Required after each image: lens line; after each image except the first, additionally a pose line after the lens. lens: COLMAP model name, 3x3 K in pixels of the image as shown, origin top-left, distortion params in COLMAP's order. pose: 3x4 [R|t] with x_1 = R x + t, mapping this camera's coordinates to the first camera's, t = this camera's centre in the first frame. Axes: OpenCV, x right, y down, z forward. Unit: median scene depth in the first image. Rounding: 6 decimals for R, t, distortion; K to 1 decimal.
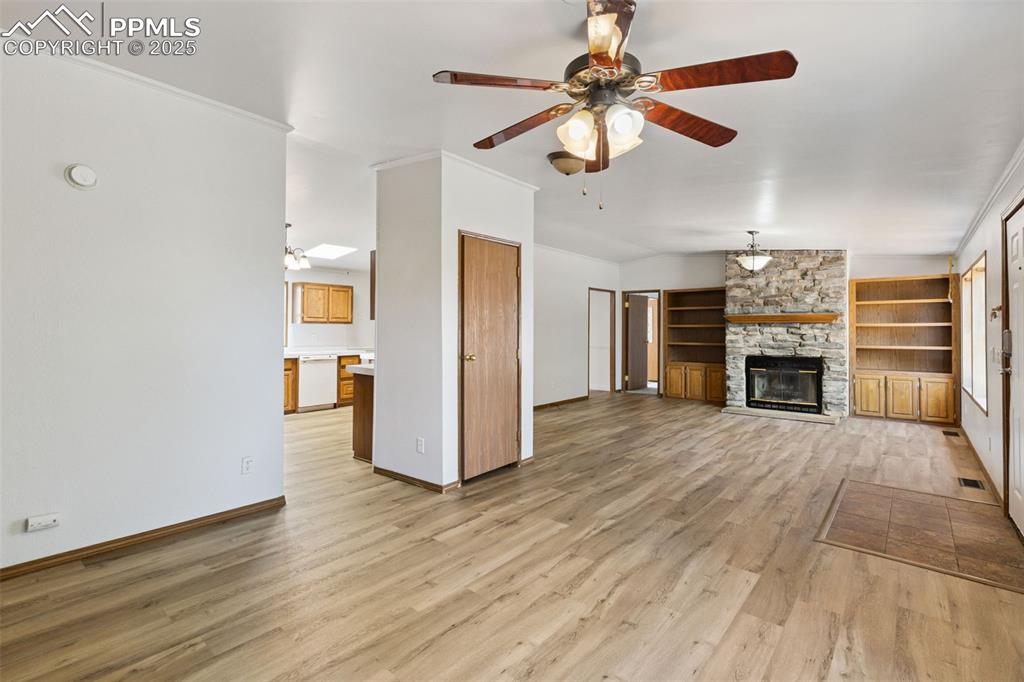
lens RADIAL K [[469.1, 0, 509.1], [0, 469.1, 329.7], [0, 0, 1]] dist [0.002856, 0.000807]
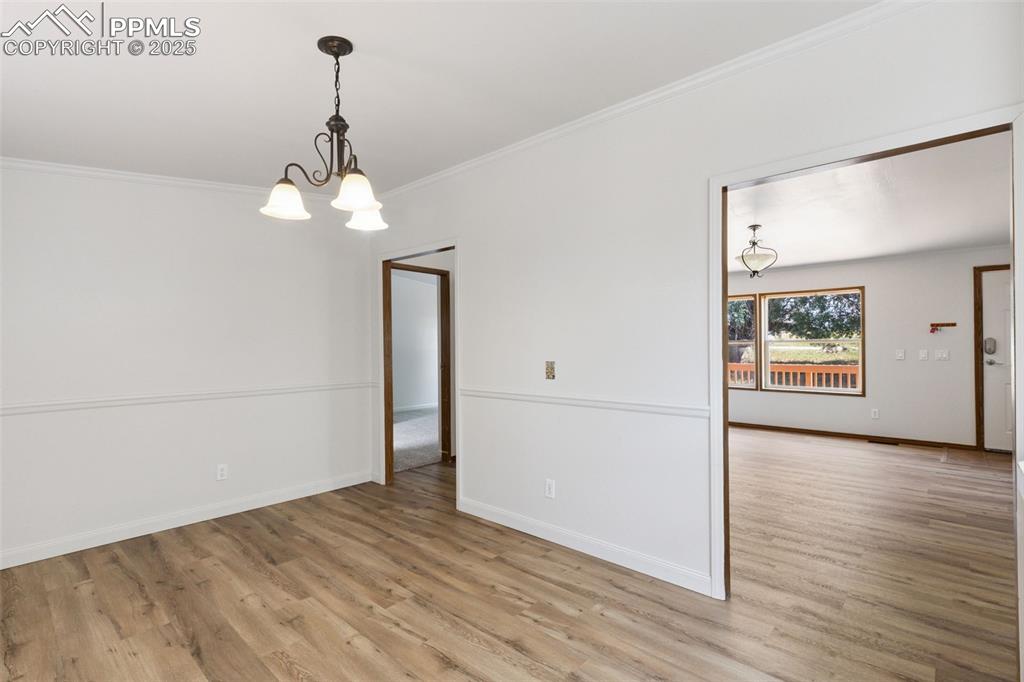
lens RADIAL K [[482.9, 0, 504.6], [0, 482.9, 343.5], [0, 0, 1]] dist [0.004836, 0.000342]
pose [[0.038673, -0.004083, 0.999244, -0.555409], [0.008989, 0.999953, 0.003738, -0.000460], [-0.999211, 0.008838, 0.038708, 2.045894]]
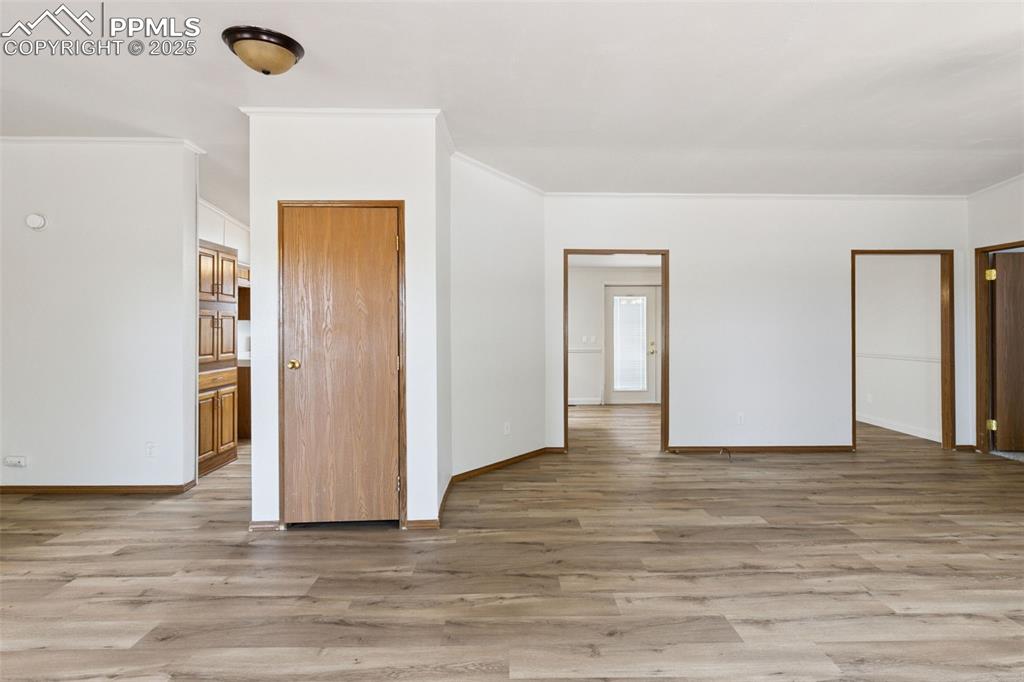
lens RADIAL K [[462.9, 0, 513.0], [0, 462.9, 330.7], [0, 0, 1]] dist [0.003621, 0.000046]
pose [[0.661689, -0.004241, -0.749766, 0.683052], [0.005393, 0.999985, -0.000897, 0.005949], [0.749759, -0.003449, 0.661702, 0.729365]]
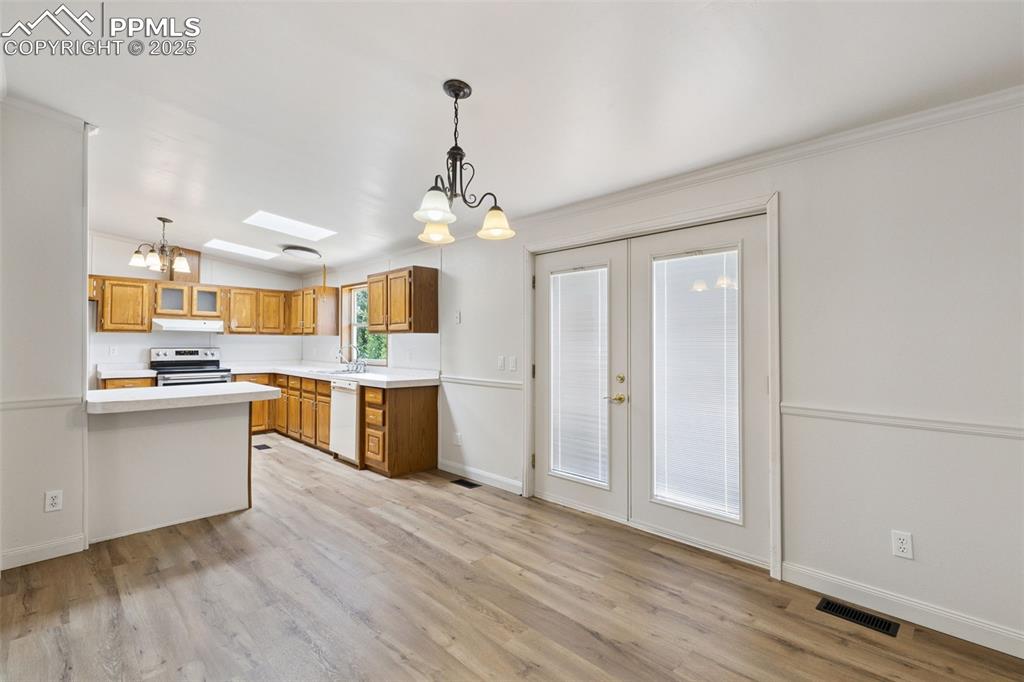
lens RADIAL K [[464.8, 0, 514.6], [0, 464.8, 333.0], [0, 0, 1]] dist [-0.000692, 0.000141]
pose [[-0.076224, -0.031363, -0.996597, 0.443562], [0.001042, 0.999502, -0.031534, 0.008219], [0.997090, -0.003442, -0.076154, 2.336224]]
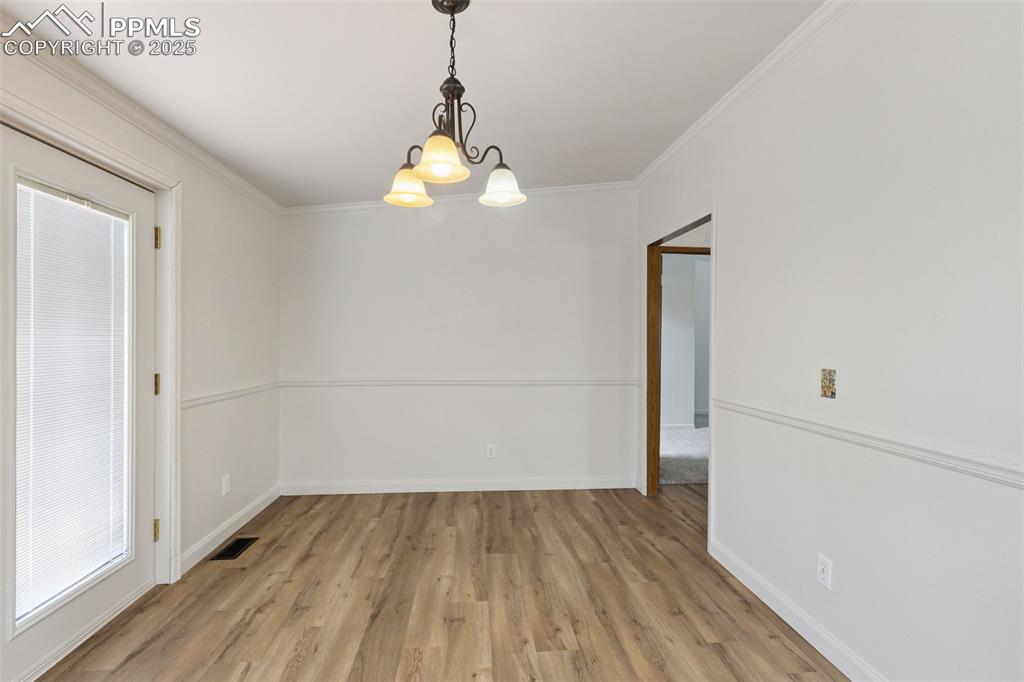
lens RADIAL K [[461.5, 0, 514.2], [0, 461.5, 338.8], [0, 0, 1]] dist [-0.000276, 0.000058]
pose [[0.696507, -0.001207, 0.717549, -0.335172], [-0.002034, 0.999991, 0.003656, -0.000029], [-0.717547, -0.004006, 0.696499, 1.907496]]
